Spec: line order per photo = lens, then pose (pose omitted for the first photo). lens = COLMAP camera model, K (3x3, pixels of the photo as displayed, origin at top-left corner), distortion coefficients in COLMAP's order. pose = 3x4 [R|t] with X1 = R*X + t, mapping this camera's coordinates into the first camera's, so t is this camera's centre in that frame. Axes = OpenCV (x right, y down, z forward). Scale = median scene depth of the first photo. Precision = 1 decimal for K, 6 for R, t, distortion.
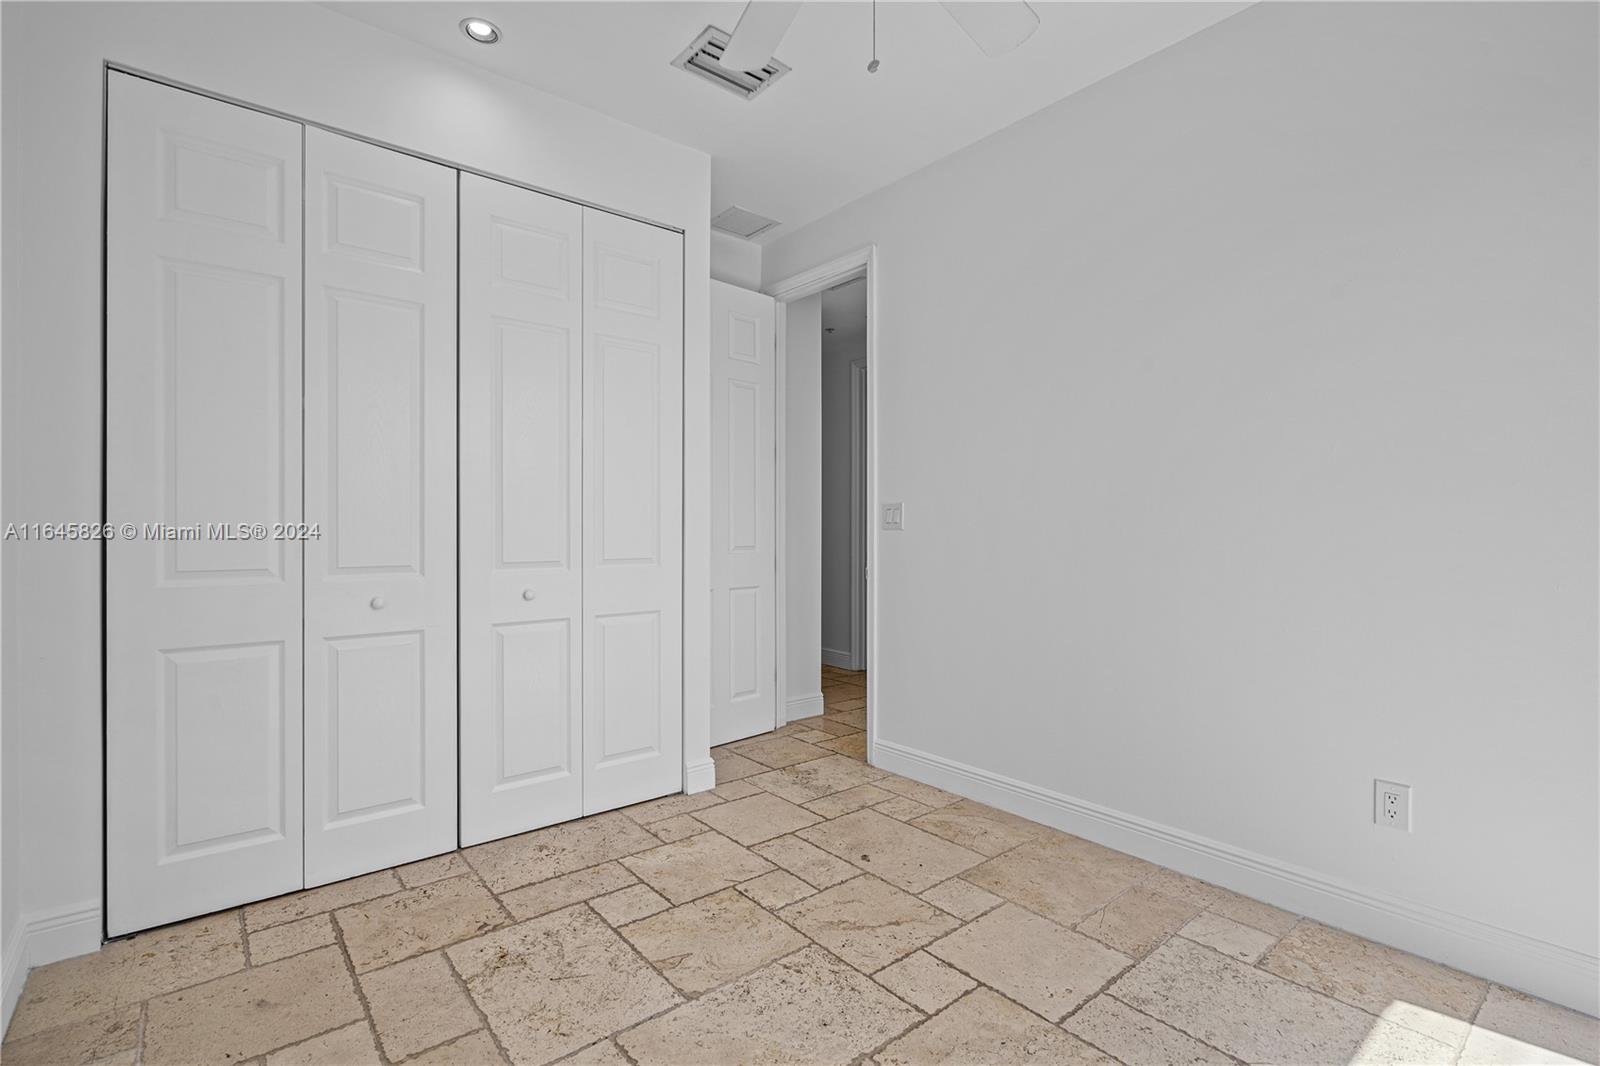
lens RADIAL K [[732.6, 0, 795.8], [0, 732.6, 524.9], [0, 0, 1]] dist [-0.004780, 0.001121]
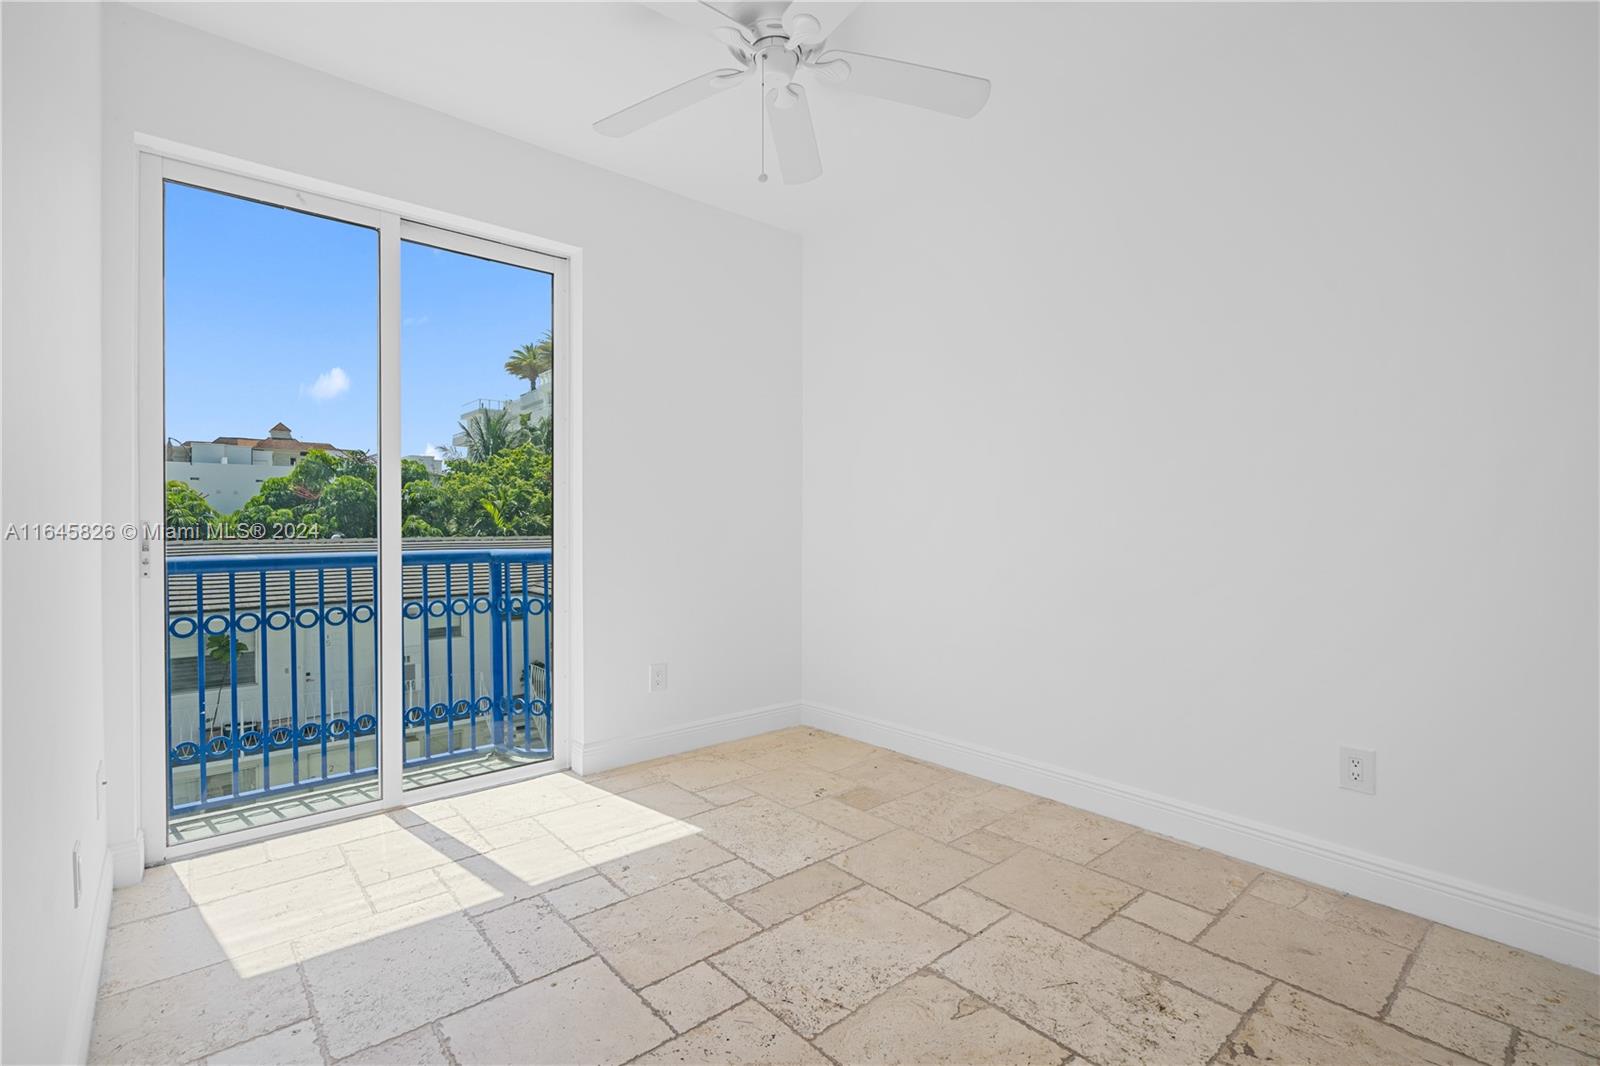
lens RADIAL K [[732.6, 0, 798.4], [0, 732.6, 542.2], [0, 0, 1]] dist [-0.004780, 0.001121]
pose [[-0.999733, 0.000085, -0.023098, 0.060314], [-0.000224, 0.999910, 0.013391, 0.017104], [0.023097, 0.013393, -0.999644, 1.942151]]
